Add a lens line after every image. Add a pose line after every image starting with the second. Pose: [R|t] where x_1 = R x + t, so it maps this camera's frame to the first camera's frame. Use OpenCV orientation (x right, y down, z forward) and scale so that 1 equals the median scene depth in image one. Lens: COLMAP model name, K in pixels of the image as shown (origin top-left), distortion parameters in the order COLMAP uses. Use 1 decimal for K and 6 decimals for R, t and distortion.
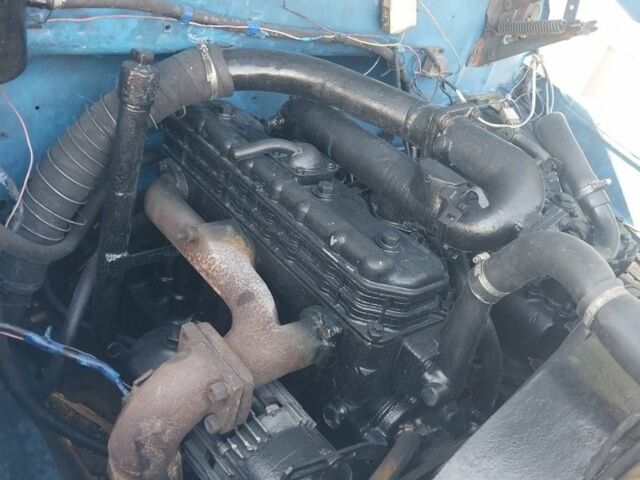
lens RADIAL K [[515.1, 0, 320.0], [0, 515.1, 240.0], [0, 0, 1]] dist [0.008349, -0.005414]
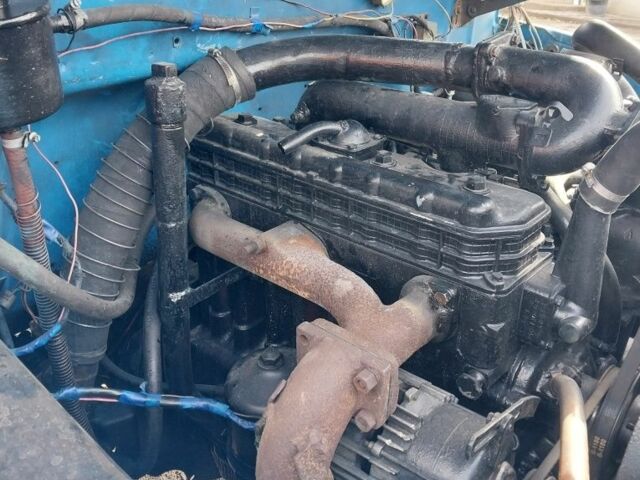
lens RADIAL K [[518.6, 0, 327.8], [0, 518.6, 238.8], [0, 0, 1]] dist [0.000755, -0.013326]
pose [[0.962491, -0.271123, 0.010139, -0.155736], [0.271312, 0.961830, -0.035676, 0.053693], [-0.000080, 0.037089, 0.999312, 0.071057]]
